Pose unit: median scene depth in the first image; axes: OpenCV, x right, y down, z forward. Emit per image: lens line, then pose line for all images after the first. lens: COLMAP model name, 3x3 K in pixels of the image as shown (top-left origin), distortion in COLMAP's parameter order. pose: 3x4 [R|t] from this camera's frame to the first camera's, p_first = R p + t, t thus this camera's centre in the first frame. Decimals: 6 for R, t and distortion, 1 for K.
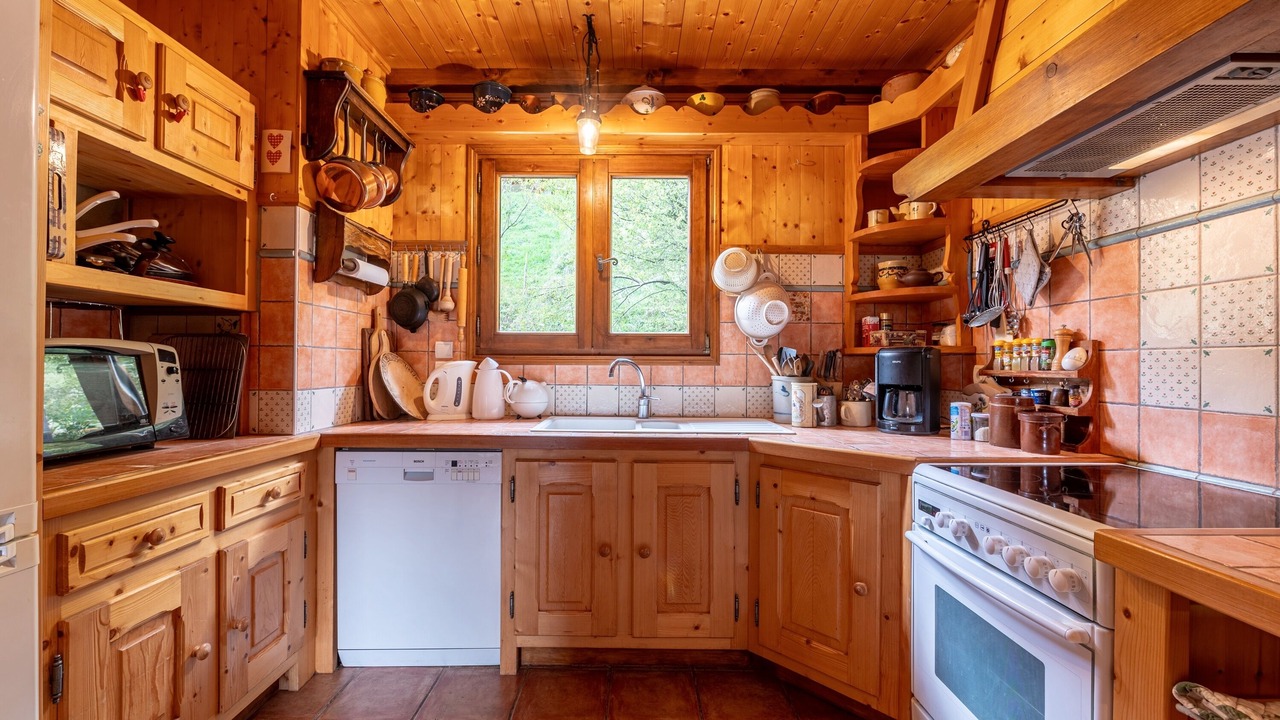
lens RADIAL K [[515.3, 0, 631.1], [0, 515.3, 362.1], [0, 0, 1]] dist [-0.007393, -0.001283]
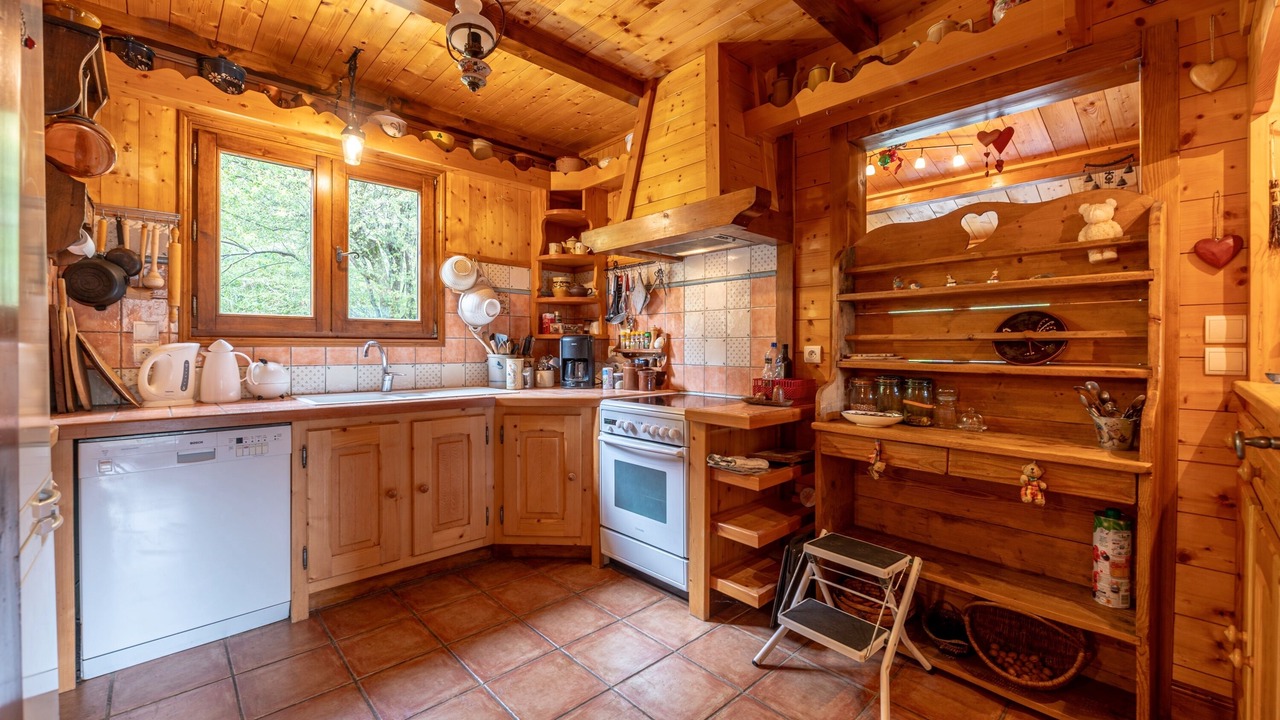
lens RADIAL K [[515.3, 0, 642.6], [0, 515.3, 352.9], [0, 0, 1]] dist [-0.007393, -0.001283]
pose [[0.721589, -0.011904, 0.692219, -0.408593], [-0.001081, 0.999832, 0.018320, -0.002696], [-0.692321, -0.013968, 0.721455, -0.285654]]
